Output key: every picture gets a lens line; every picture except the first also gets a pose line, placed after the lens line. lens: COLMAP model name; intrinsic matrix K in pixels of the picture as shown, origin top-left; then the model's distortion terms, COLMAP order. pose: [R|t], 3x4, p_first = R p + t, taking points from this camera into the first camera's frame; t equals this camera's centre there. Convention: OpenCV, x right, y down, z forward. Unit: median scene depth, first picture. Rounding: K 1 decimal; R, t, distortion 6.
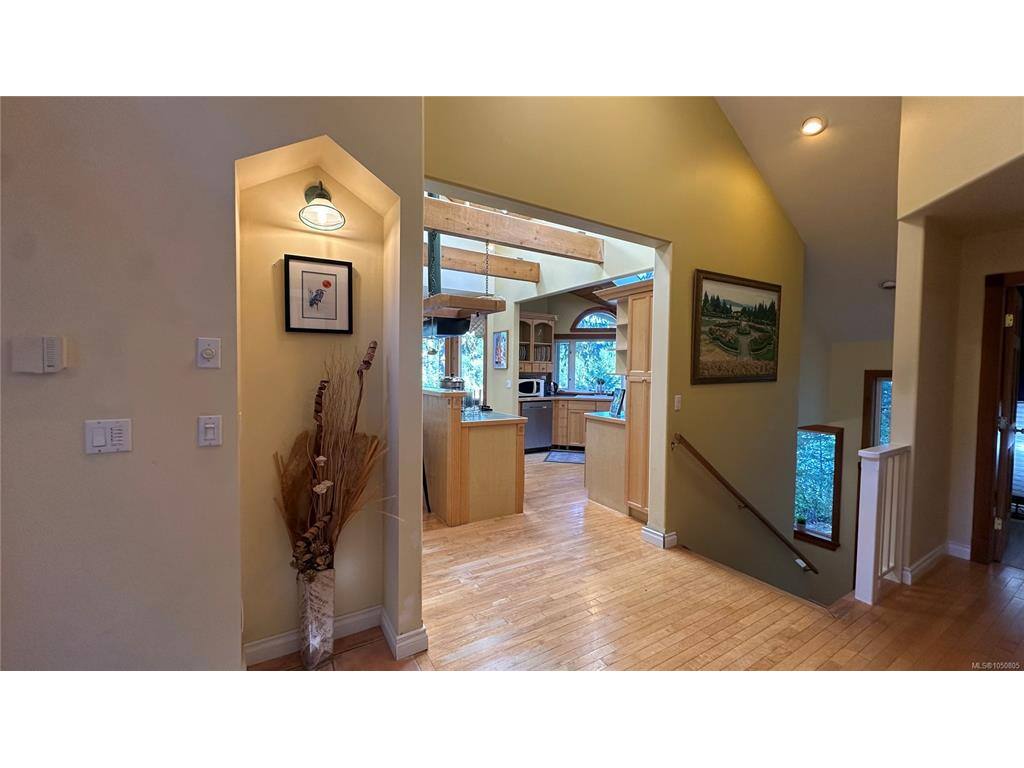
lens RADIAL K [[407.1, 0, 511.6], [0, 407.1, 381.4], [0, 0, 1]] dist [-0.006016, 0.000503]
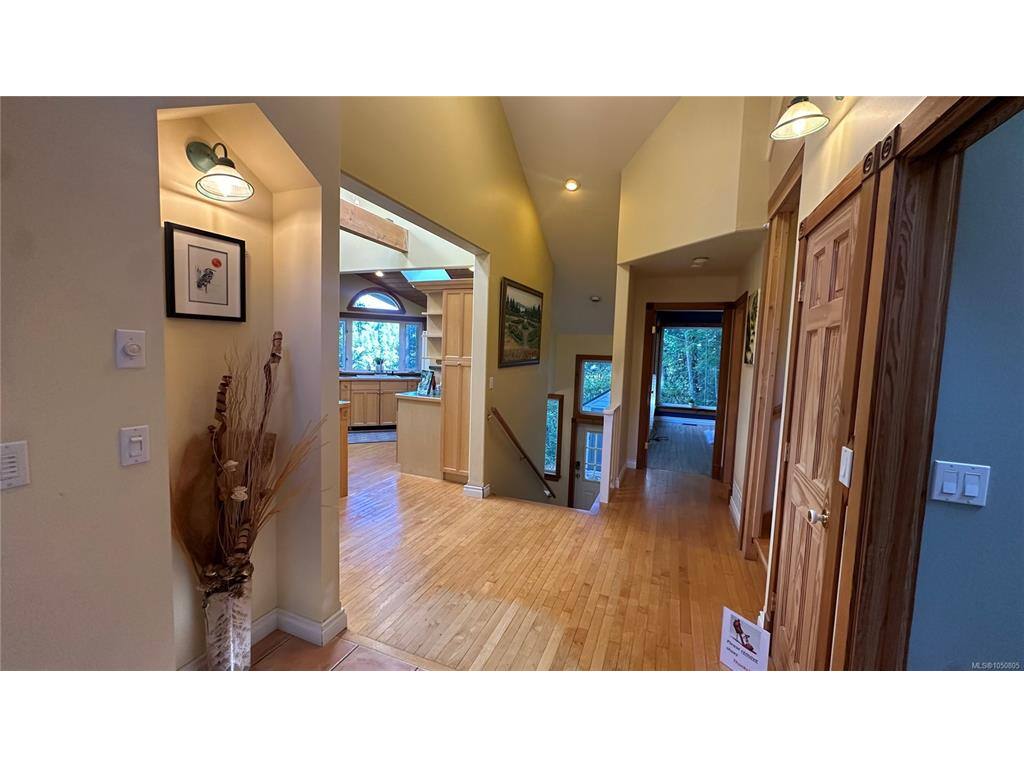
lens RADIAL K [[407.1, 0, 511.9], [0, 407.1, 382.0], [0, 0, 1]] dist [-0.006016, 0.000503]
pose [[0.799417, -0.033090, 0.599864, -0.318686], [-0.004101, 0.998158, 0.060526, -0.028697], [-0.600762, -0.050845, 0.797809, -0.046554]]
